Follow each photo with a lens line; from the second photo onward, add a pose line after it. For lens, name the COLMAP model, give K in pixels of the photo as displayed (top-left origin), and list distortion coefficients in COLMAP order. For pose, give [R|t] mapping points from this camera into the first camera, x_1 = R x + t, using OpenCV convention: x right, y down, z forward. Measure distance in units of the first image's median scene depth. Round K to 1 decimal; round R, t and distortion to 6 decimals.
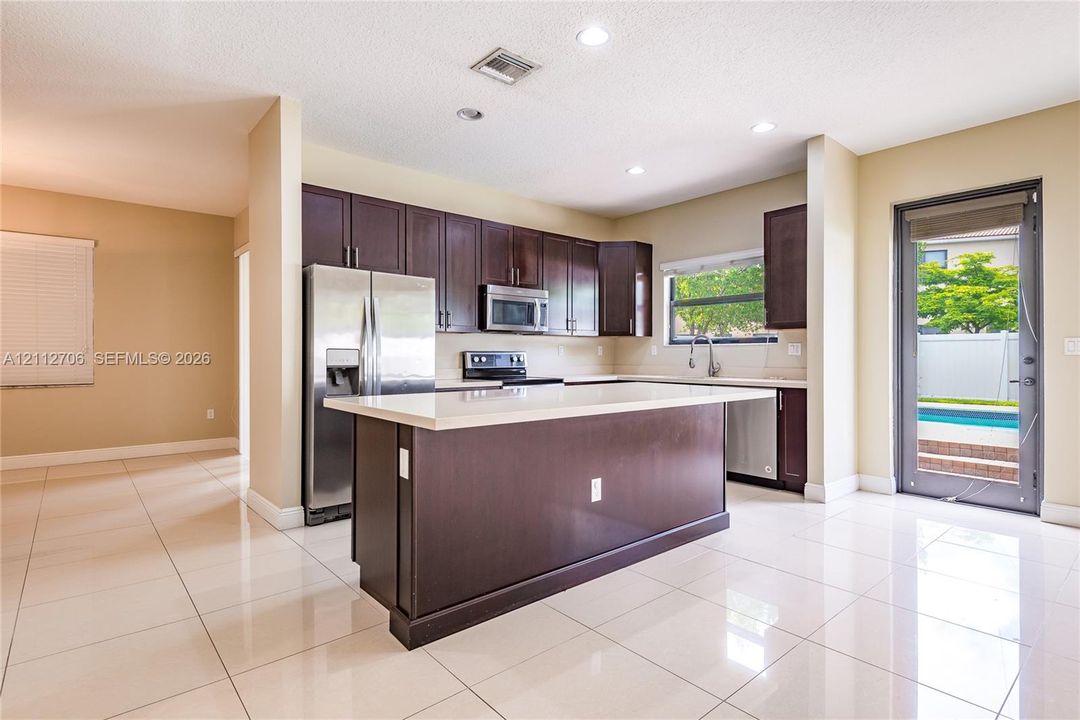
lens RADIAL K [[531.2, 0, 541.6], [0, 531.2, 355.6], [0, 0, 1]] dist [0.001028, -0.000202]
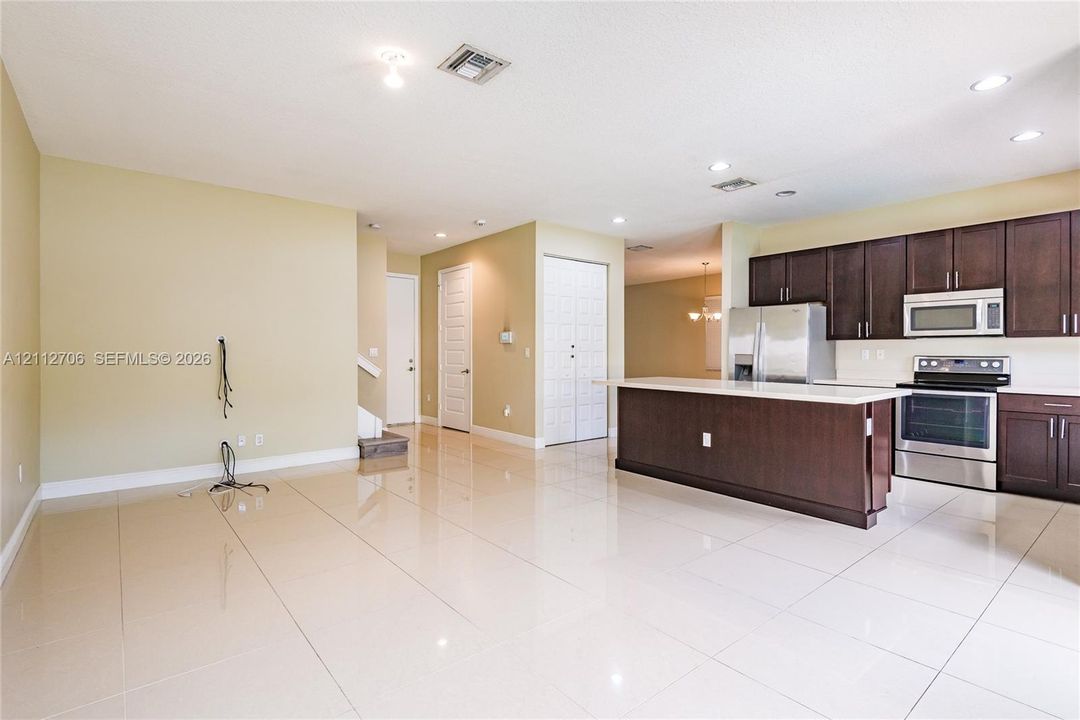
lens RADIAL K [[531.2, 0, 541.6], [0, 531.2, 355.6], [0, 0, 1]] dist [0.001028, -0.000202]
pose [[-0.042642, 0.011227, -0.999027, 1.010060], [-0.002430, 0.999933, 0.011341, -0.019591], [0.999087, 0.002911, -0.042612, 0.300027]]
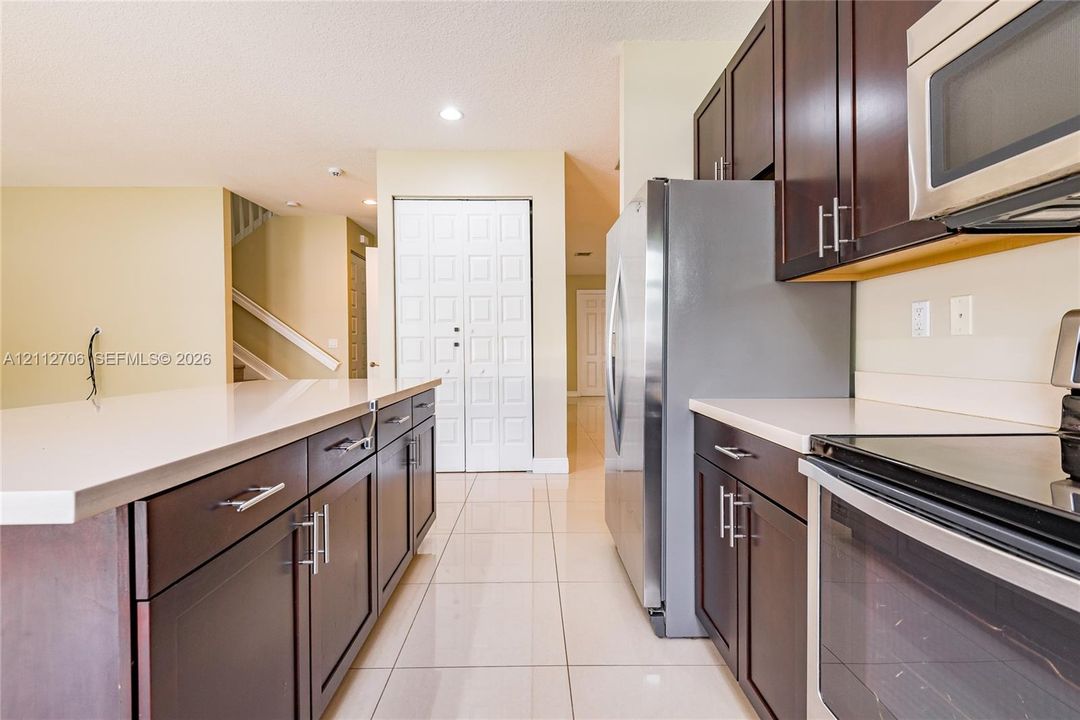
lens RADIAL K [[491.5, 0, 551.4], [0, 491.5, 353.6], [0, 0, 1]] dist [-0.000427, -0.000342]
pose [[-0.653910, 0.017051, -0.756380, 0.164437], [0.011884, 0.999854, 0.012266, 0.005037], [0.756479, -0.000968, -0.654018, 1.009613]]
